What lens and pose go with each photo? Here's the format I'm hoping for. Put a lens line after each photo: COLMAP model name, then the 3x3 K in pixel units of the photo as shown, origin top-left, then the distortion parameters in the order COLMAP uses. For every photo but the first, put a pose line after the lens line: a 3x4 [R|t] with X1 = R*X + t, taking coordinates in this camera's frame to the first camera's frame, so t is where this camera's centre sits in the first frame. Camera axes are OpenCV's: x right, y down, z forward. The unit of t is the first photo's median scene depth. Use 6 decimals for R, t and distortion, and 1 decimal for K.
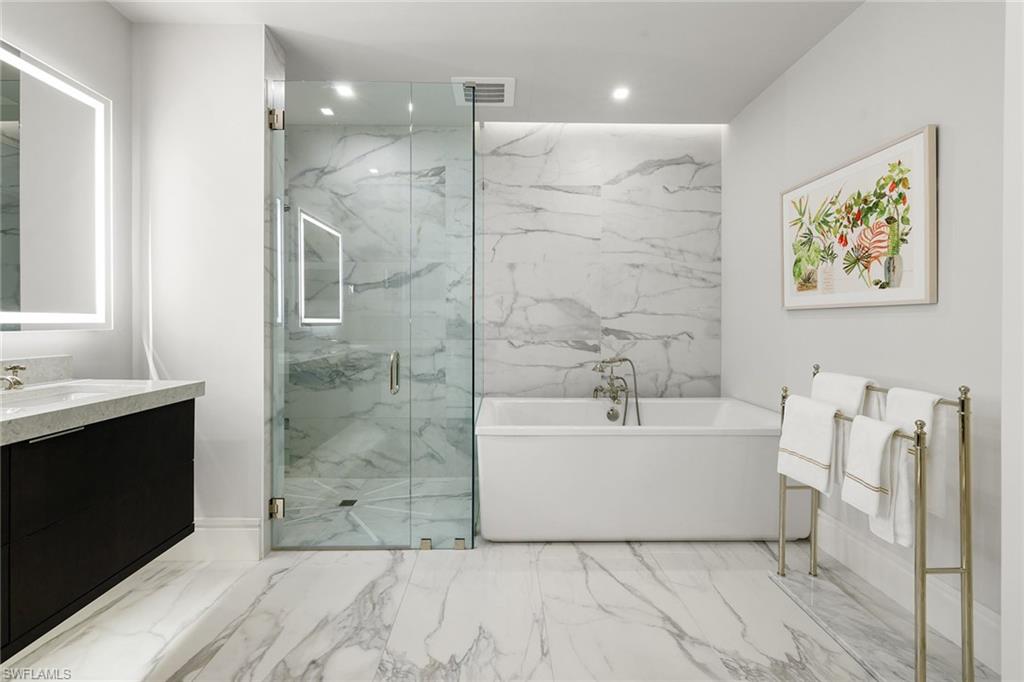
lens RADIAL K [[431.0, 0, 509.1], [0, 431.0, 324.7], [0, 0, 1]] dist [0.000240, -0.000042]
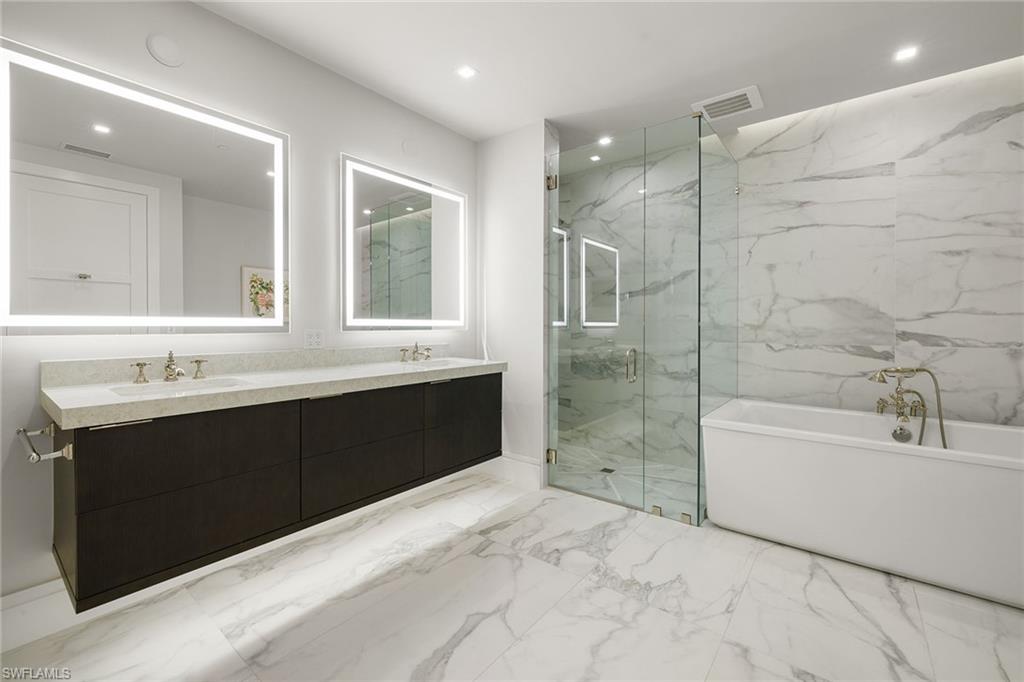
lens RADIAL K [[431.0, 0, 509.1], [0, 431.0, 324.7], [0, 0, 1]] dist [0.000240, -0.000042]
pose [[0.775539, -0.002407, -0.631295, 0.181953], [-0.002209, 0.999976, -0.006527, 0.001556], [0.631296, 0.006457, 0.775515, -0.138861]]
